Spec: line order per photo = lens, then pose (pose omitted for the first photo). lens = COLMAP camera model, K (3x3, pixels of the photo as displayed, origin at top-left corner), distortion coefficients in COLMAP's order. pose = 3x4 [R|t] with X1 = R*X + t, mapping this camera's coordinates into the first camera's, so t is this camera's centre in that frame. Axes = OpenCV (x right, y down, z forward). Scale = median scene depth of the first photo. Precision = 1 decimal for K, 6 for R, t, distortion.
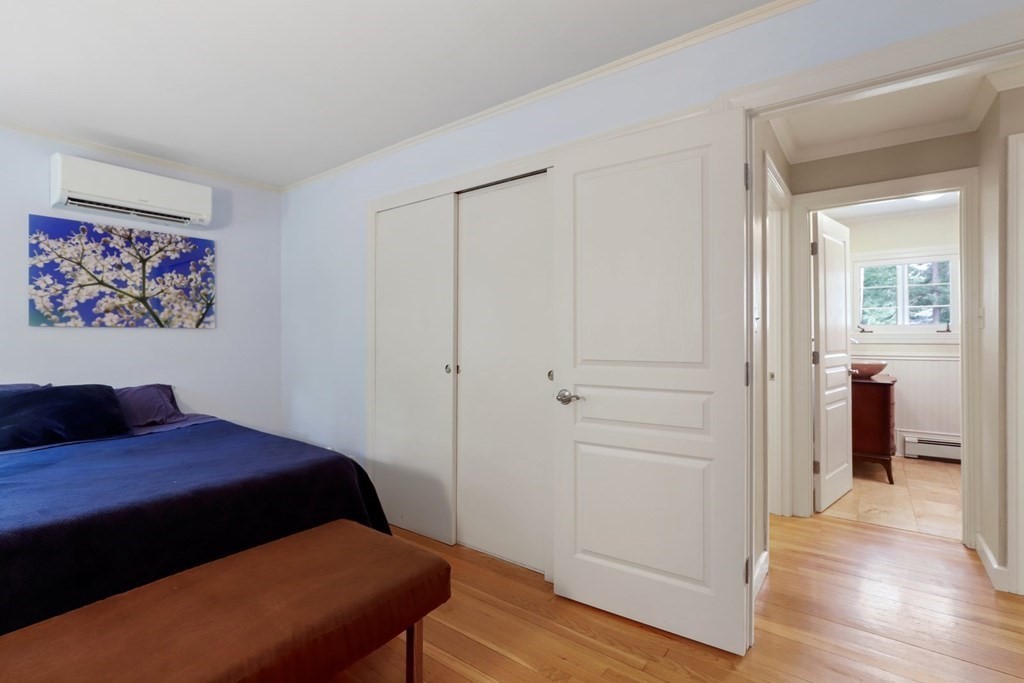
lens RADIAL K [[473.7, 0, 512.0], [0, 473.7, 341.5], [0, 0, 1]] dist [-0.004533, 0.000073]
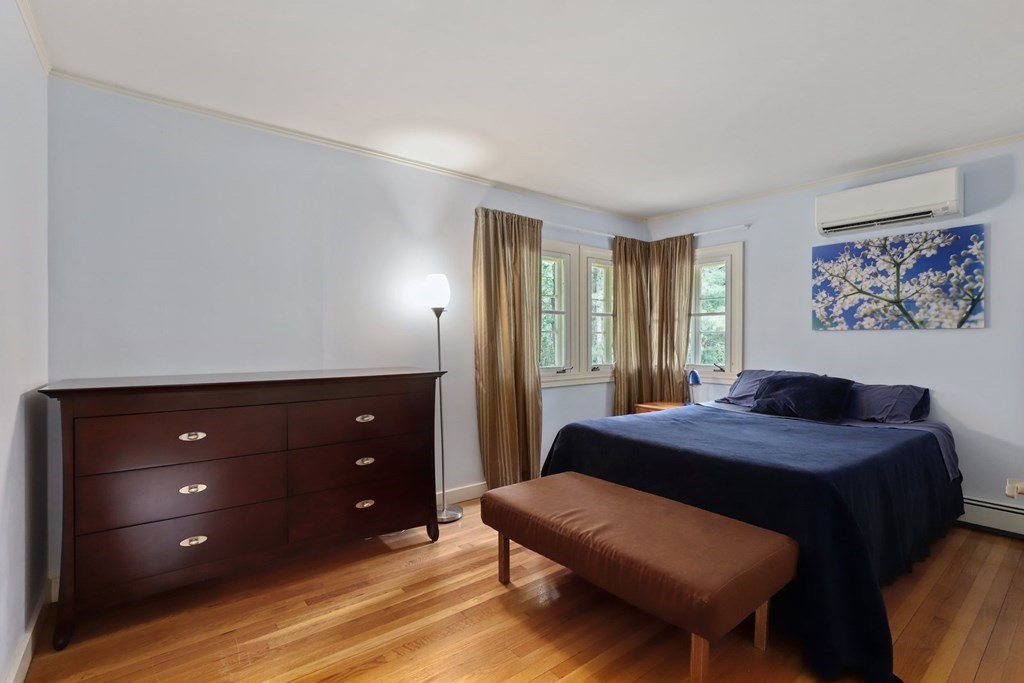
lens RADIAL K [[473.7, 0, 512.0], [0, 473.7, 341.5], [0, 0, 1]] dist [-0.004533, 0.000073]
pose [[-0.250830, 0.008151, -0.967997, 0.443684], [-0.006616, 0.999927, 0.010135, -0.007942], [0.968009, 0.008947, -0.250757, 0.452432]]
